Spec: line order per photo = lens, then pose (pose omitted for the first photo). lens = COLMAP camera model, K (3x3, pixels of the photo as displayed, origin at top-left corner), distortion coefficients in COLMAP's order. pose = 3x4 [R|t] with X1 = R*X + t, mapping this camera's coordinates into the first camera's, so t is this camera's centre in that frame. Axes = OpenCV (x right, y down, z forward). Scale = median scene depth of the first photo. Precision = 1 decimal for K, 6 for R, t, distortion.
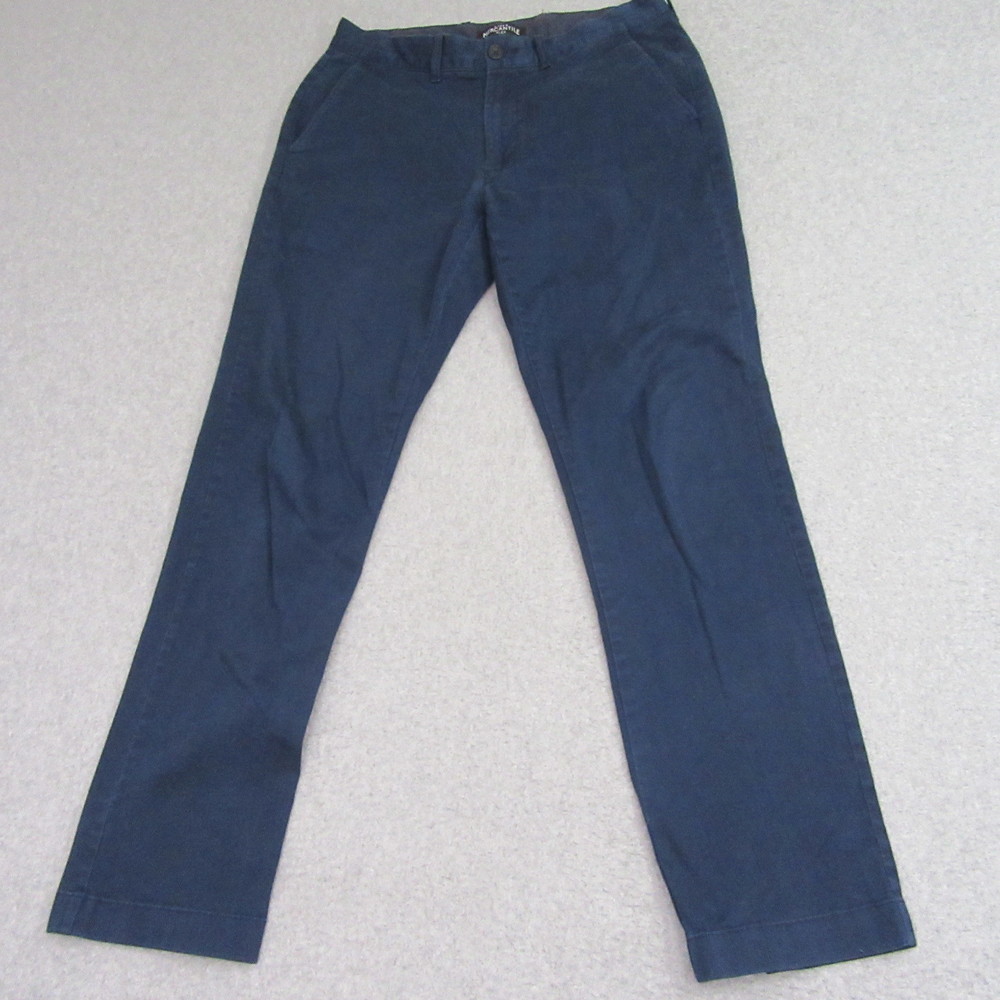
lens RADIAL K [[1085.4, 0, 500.0], [0, 1085.4, 500.0], [0, 0, 1]] dist [0.033630, -0.000315]
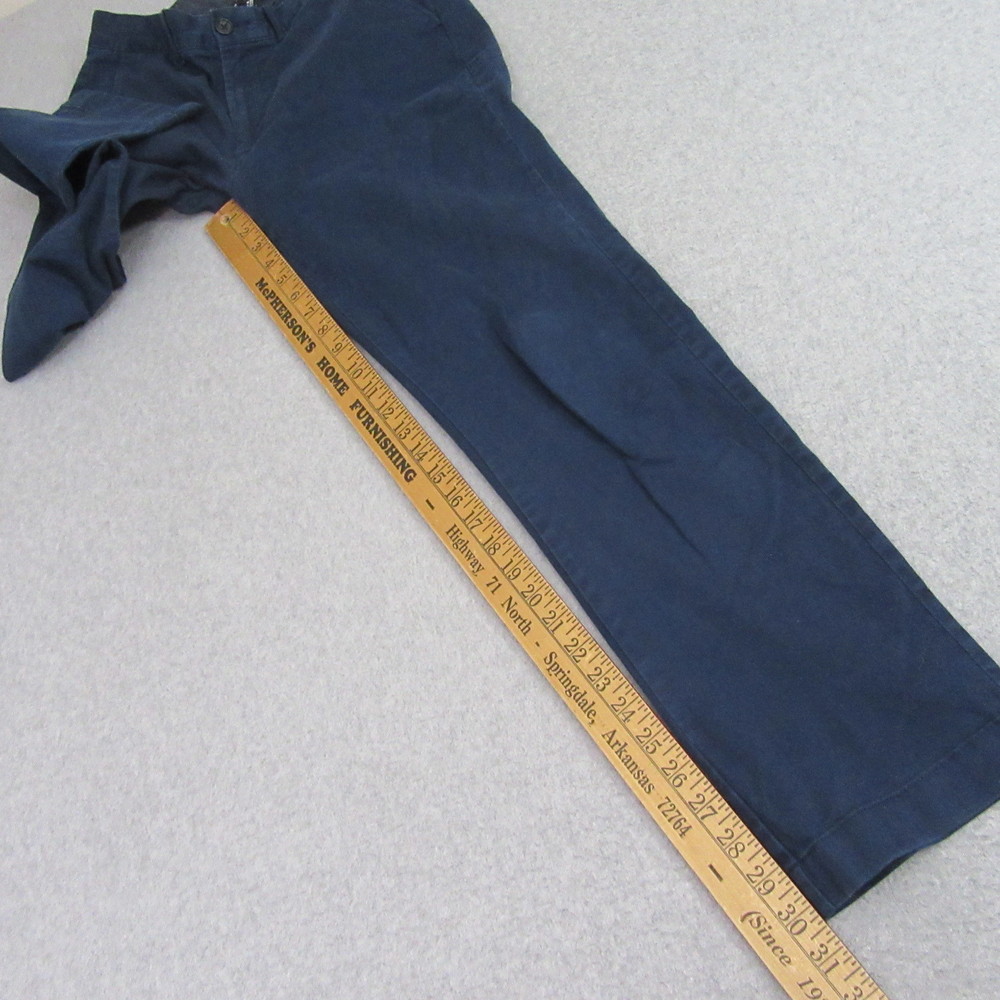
lens RADIAL K [[1085.4, 0, 500.0], [0, 1085.4, 500.0], [0, 0, 1]] dist [0.033630, -0.000315]
pose [[0.943888, -0.329332, -0.024821, 0.013481], [0.326160, 0.941331, -0.086699, -0.016453], [0.051917, 0.073739, 0.995925, 0.222470]]
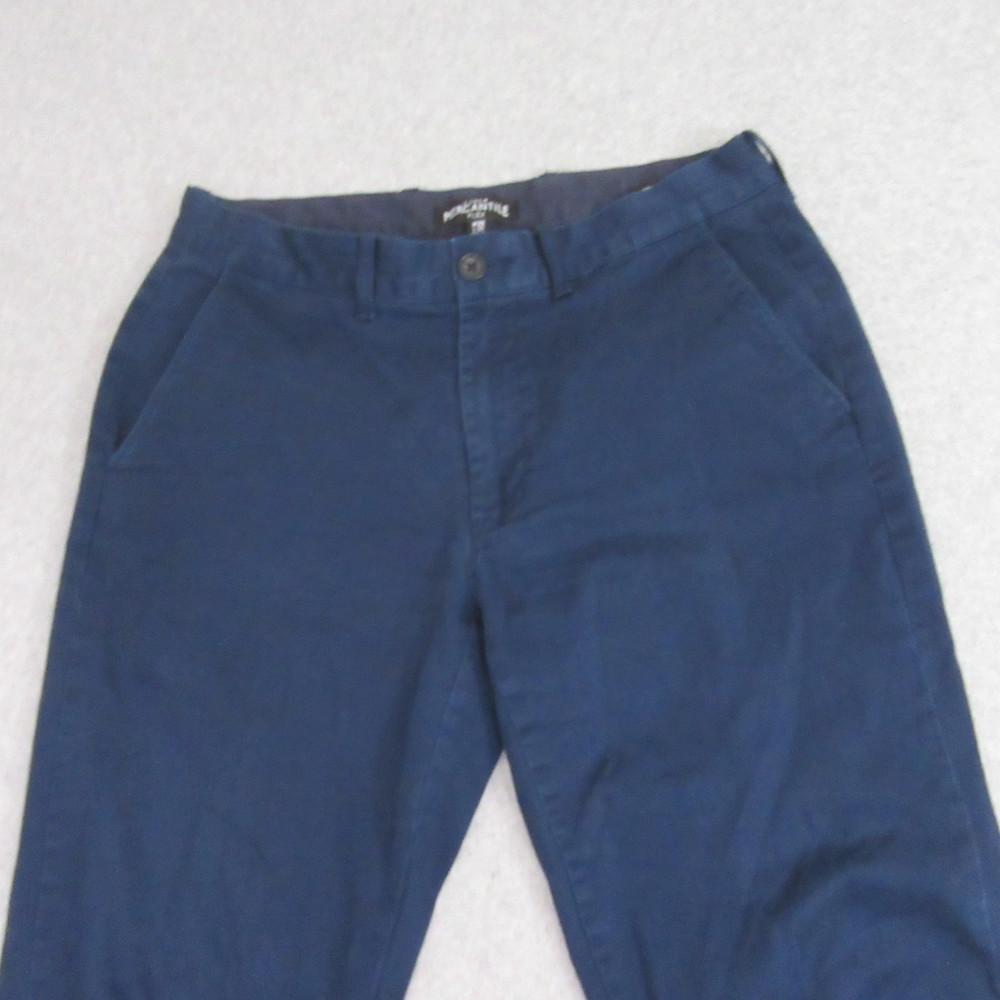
lens RADIAL K [[1085.4, 0, 500.0], [0, 1085.4, 500.0], [0, 0, 1]] dist [0.033630, -0.000315]
pose [[0.995630, -0.058892, 0.072471, -0.039438], [0.048470, 0.989246, 0.137994, -0.390948], [-0.079818, -0.133878, 0.987778, 0.460816]]
